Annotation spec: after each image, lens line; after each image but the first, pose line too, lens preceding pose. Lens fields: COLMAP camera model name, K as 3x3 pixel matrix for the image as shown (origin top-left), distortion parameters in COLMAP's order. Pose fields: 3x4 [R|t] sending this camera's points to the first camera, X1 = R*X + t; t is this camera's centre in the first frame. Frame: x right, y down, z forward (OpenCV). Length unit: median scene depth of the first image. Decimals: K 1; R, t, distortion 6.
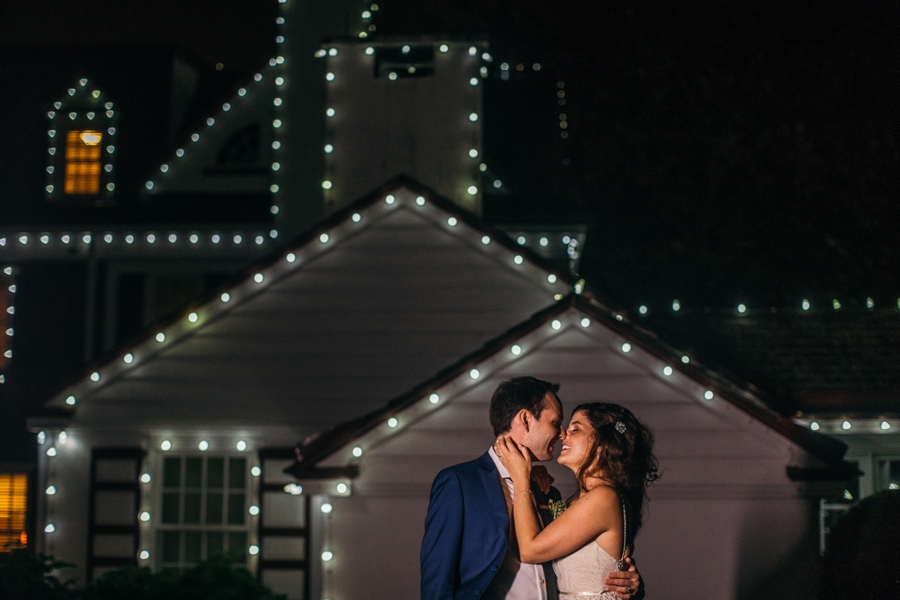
lens RADIAL K [[1229.1, 0, 458.4], [0, 1229.1, 298.4], [0, 0, 1]] dist [-0.225868, 0.483900]
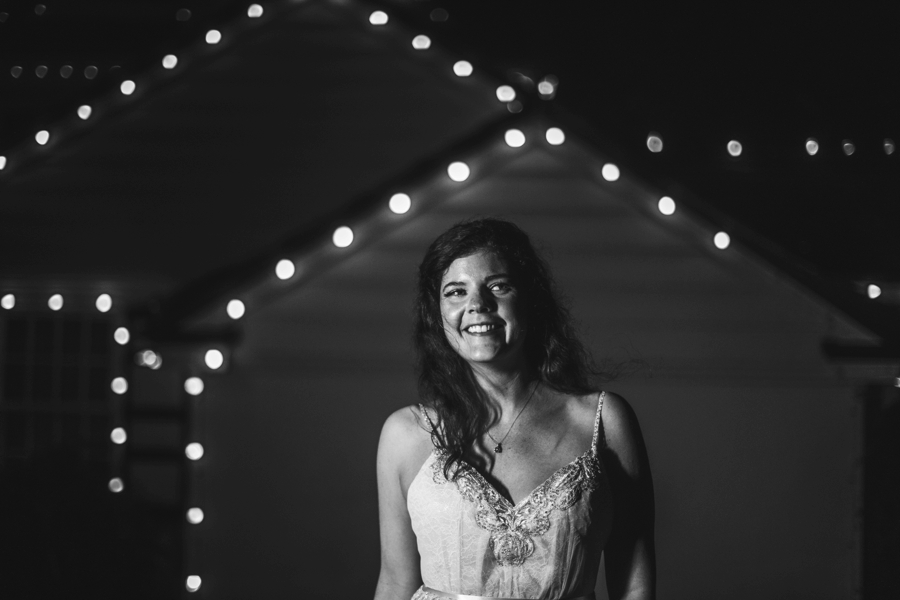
lens RADIAL K [[1215.0, 0, 450.0], [0, 1215.0, 300.0], [0, 0, 1]] dist [-0.220197, 0.464104]
pose [[0.999061, 0.017286, 0.039717, 0.014648], [-0.021321, 0.994397, 0.103540, 0.042187], [-0.037705, -0.104290, 0.993832, 0.276916]]
